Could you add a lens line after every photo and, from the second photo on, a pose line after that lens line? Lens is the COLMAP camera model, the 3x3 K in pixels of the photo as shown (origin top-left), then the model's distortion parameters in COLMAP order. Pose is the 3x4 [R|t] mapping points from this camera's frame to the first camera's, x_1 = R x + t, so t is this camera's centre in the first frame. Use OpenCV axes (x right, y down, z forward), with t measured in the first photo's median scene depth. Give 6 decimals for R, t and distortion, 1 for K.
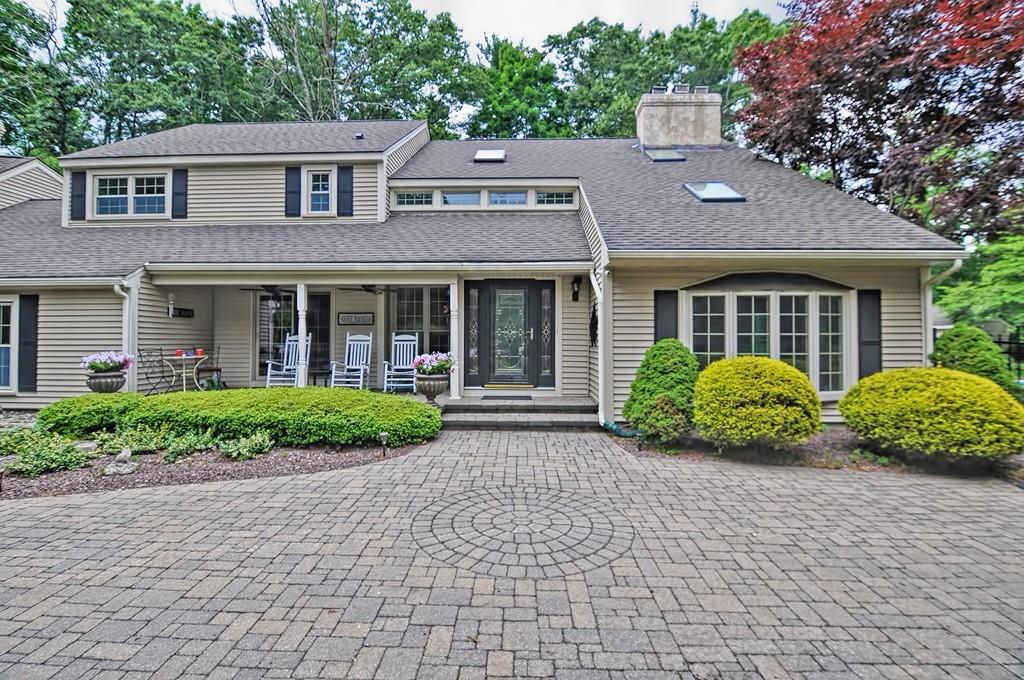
lens RADIAL K [[494.1, 0, 503.2], [0, 494.1, 339.2], [0, 0, 1]] dist [-0.011436, -0.002300]
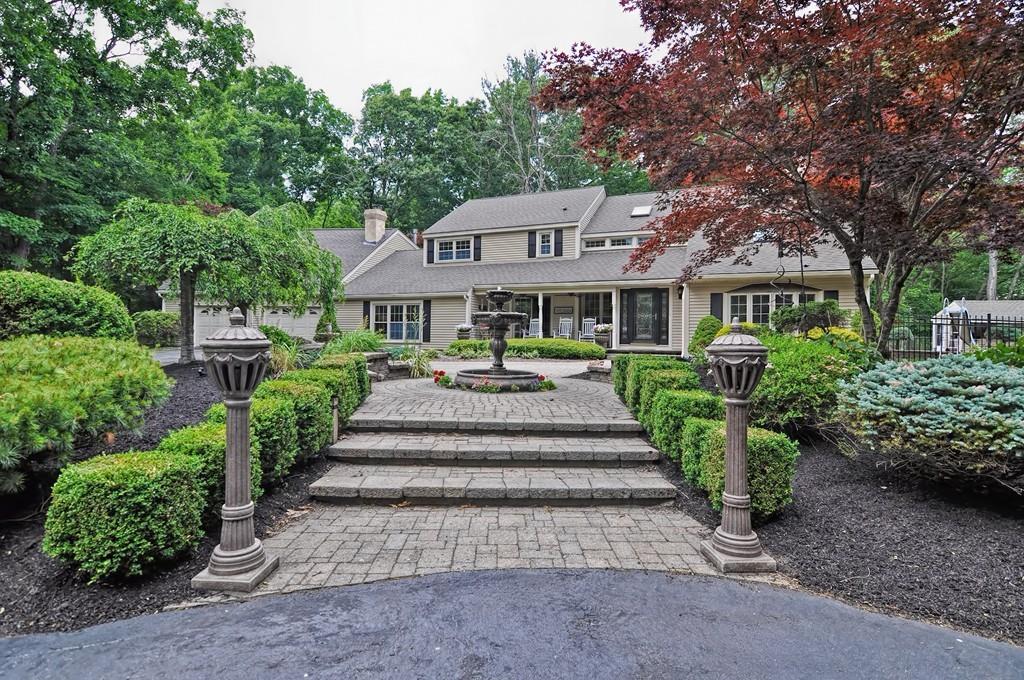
lens RADIAL K [[494.1, 0, 508.1], [0, 494.1, 337.0], [0, 0, 1]] dist [-0.011436, -0.002300]
pose [[0.938696, 0.009690, -0.344610, 0.170991], [-0.011417, 0.999930, -0.002983, 0.075677], [0.344557, 0.006735, 0.938741, -0.932013]]
